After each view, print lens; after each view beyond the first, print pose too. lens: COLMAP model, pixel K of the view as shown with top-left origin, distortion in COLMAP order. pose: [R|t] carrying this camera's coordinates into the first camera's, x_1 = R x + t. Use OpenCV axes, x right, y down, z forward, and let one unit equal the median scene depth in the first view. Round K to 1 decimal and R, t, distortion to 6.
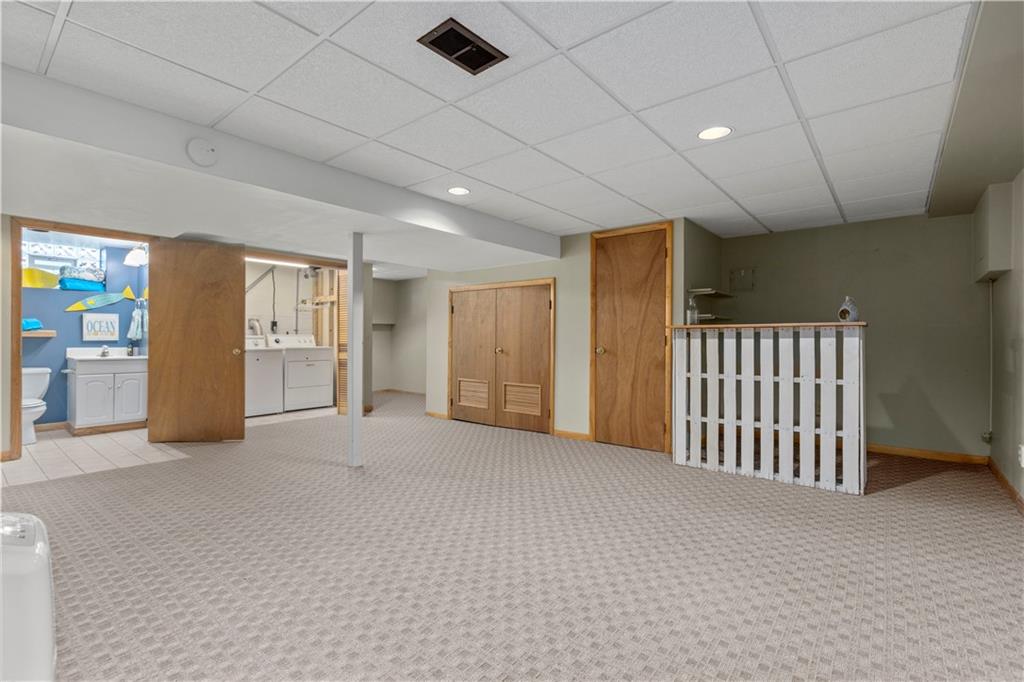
lens RADIAL K [[468.5, 0, 511.2], [0, 468.5, 338.7], [0, 0, 1]] dist [0.004943, 0.000221]
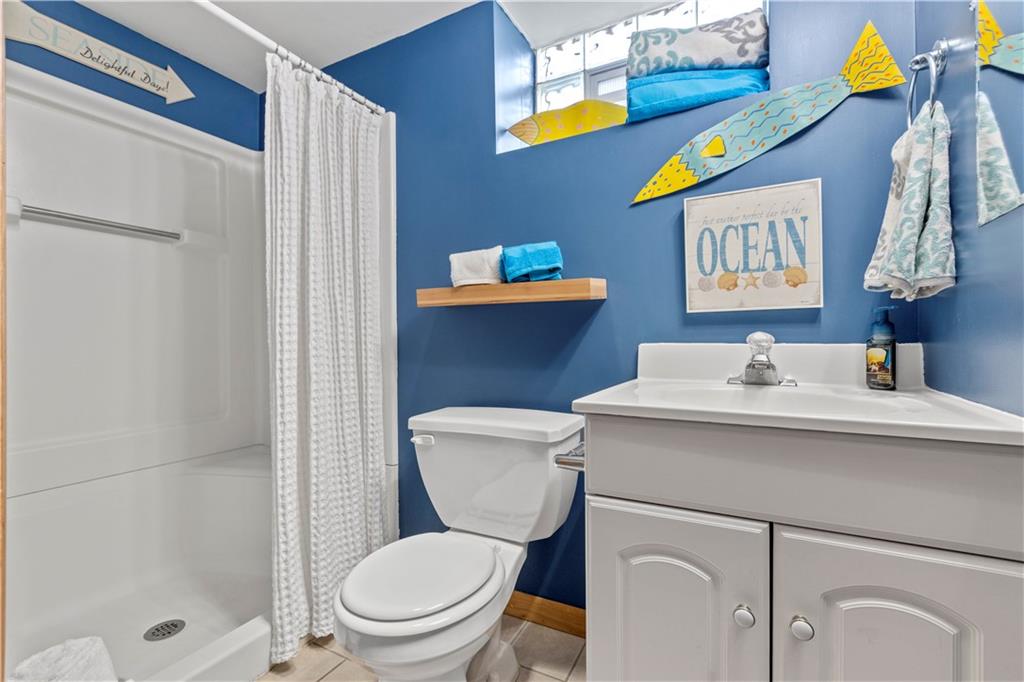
lens RADIAL K [[468.5, 0, 510.1], [0, 468.5, 339.7], [0, 0, 1]] dist [0.004943, 0.000221]
pose [[0.213509, -0.003232, -0.976936, -0.677465], [0.009217, 0.999957, -0.001294, 0.016118], [0.976898, -0.008728, 0.213529, 0.838223]]
